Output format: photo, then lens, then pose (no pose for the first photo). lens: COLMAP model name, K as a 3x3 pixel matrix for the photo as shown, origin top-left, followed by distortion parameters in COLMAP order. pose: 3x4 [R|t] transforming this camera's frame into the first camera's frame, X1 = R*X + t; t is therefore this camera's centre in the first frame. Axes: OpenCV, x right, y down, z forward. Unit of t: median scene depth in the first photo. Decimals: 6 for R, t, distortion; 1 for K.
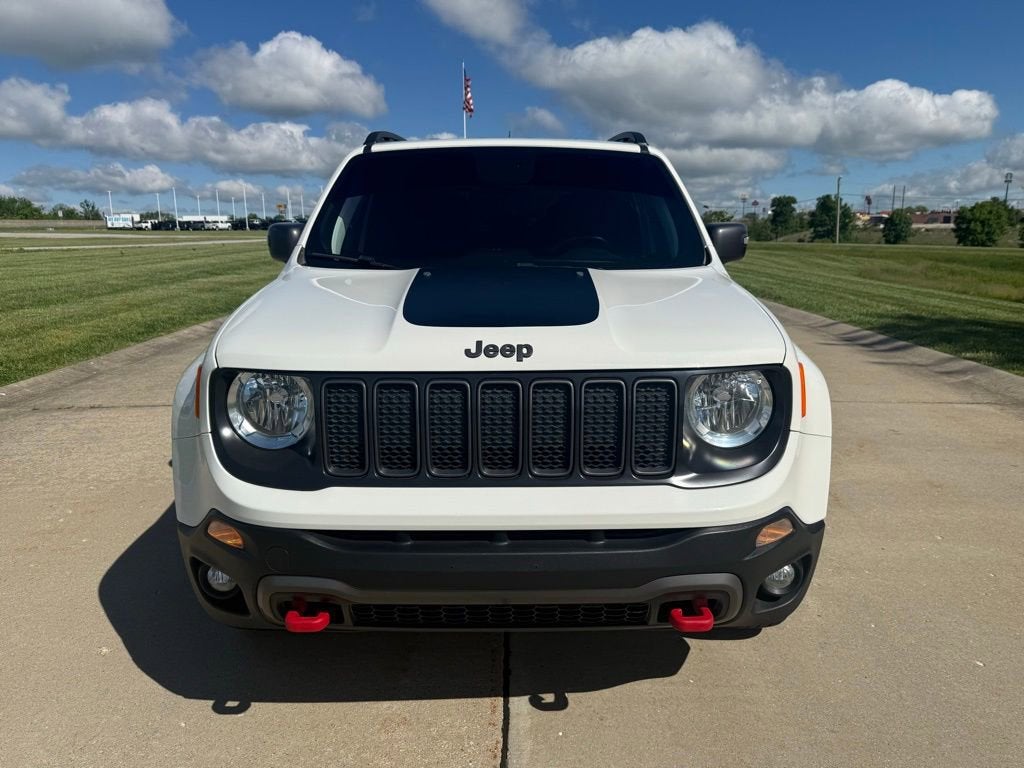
lens RADIAL K [[747.5, 0, 542.3], [0, 747.5, 386.8], [0, 0, 1]] dist [0.034151, -0.031127]
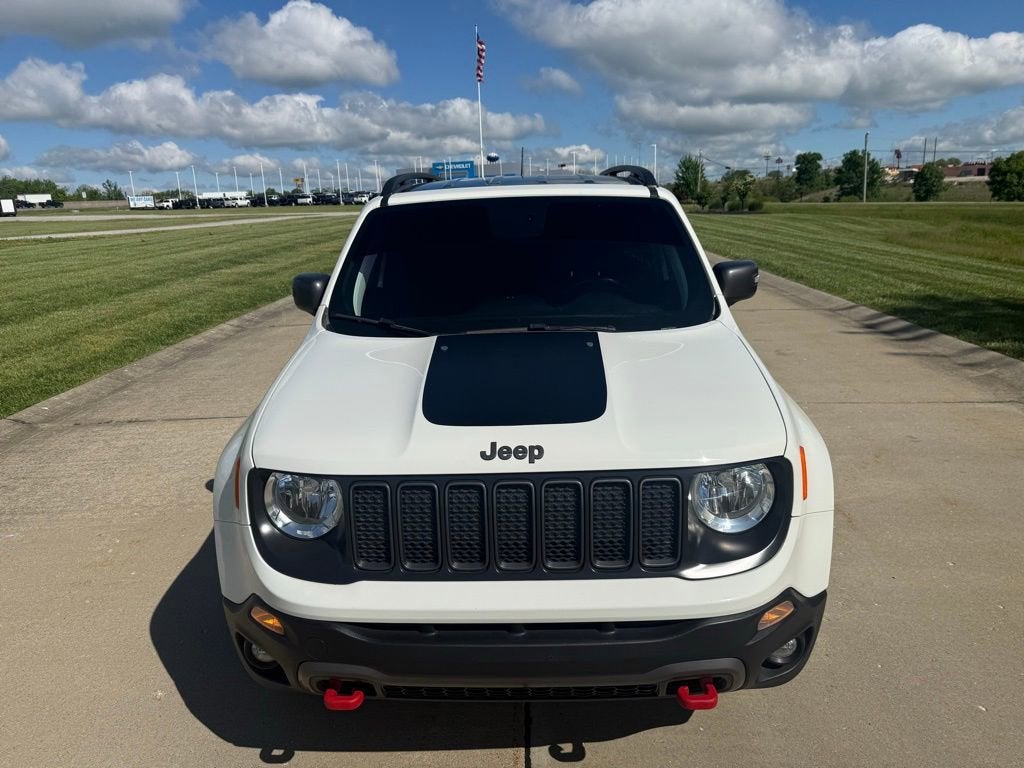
lens RADIAL K [[747.5, 0, 530.2], [0, 747.5, 398.2], [0, 0, 1]] dist [0.034151, -0.031127]
pose [[0.998831, -0.018953, -0.044458, 0.008824], [0.021459, 0.998168, 0.056576, -0.100730], [0.043304, -0.057464, 0.997408, -0.031220]]
